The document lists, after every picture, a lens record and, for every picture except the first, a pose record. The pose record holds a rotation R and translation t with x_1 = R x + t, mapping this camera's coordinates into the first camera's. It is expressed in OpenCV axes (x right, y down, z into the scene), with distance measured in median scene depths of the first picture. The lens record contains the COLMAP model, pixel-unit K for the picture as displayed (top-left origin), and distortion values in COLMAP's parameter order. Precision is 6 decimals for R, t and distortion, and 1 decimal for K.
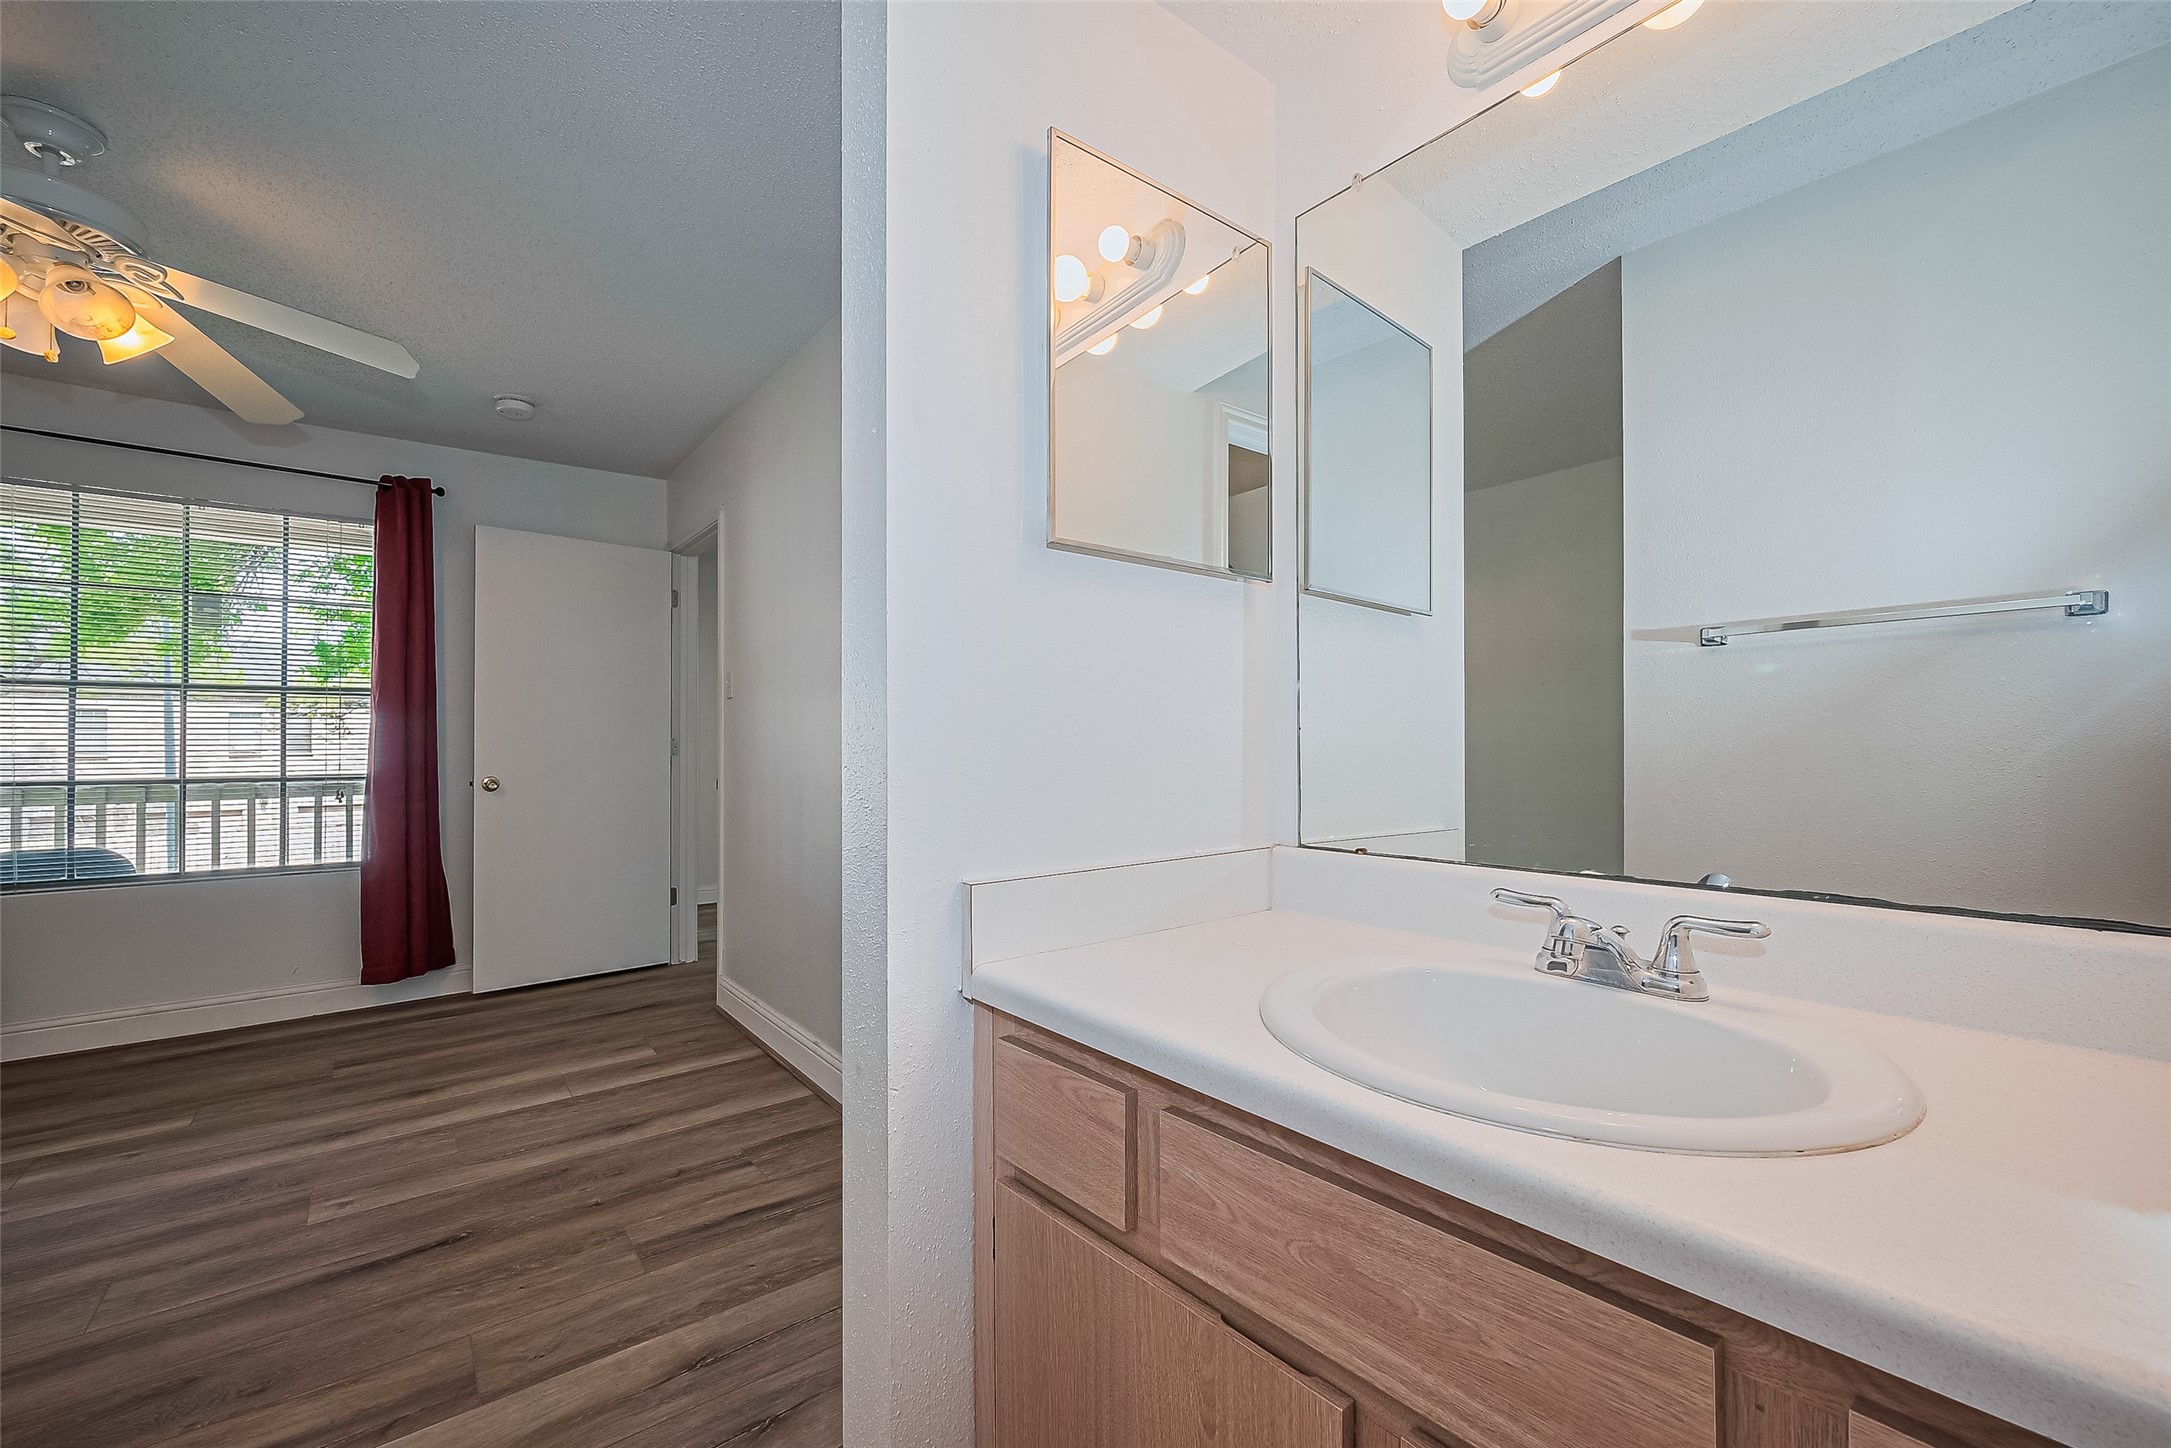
lens RADIAL K [[880.8, 0, 1111.1], [0, 880.8, 720.0], [0, 0, 1]] dist [-0.002030, -0.000564]
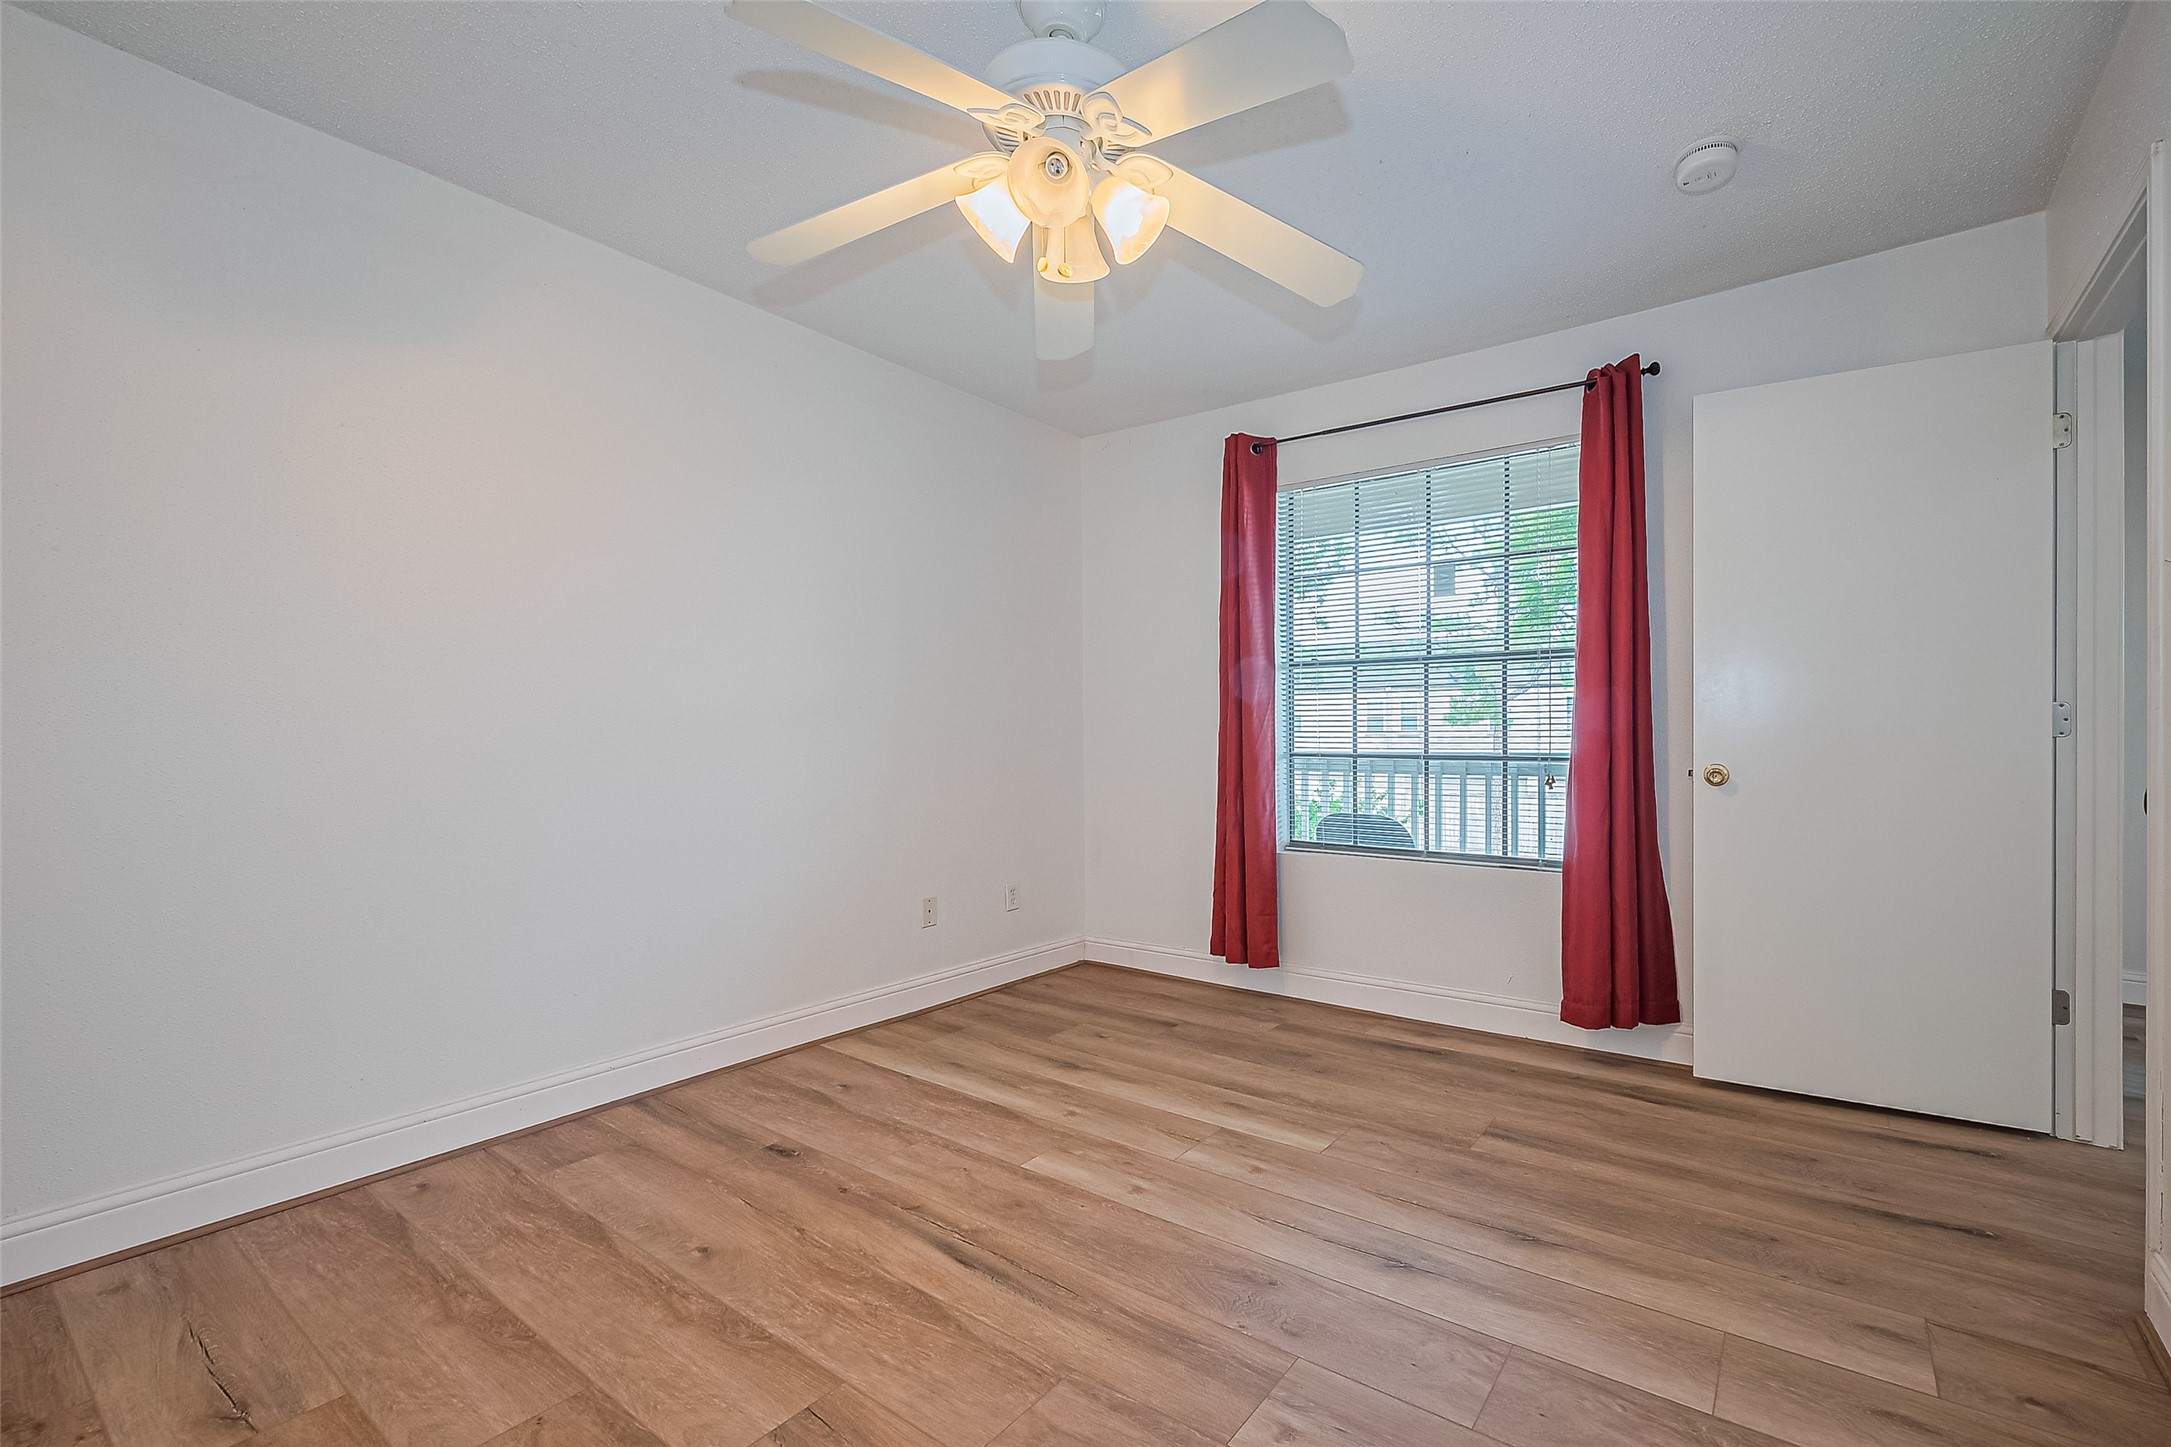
lens RADIAL K [[907.4, 0, 1199.5], [0, 907.4, 732.1], [0, 0, 1]] dist [-0.001229, -0.000136]
pose [[0.279508, 0.002944, -0.960139, -0.208190], [0.029030, 0.999512, 0.011515, 0.030939], [0.959704, -0.031091, 0.279286, 0.598875]]
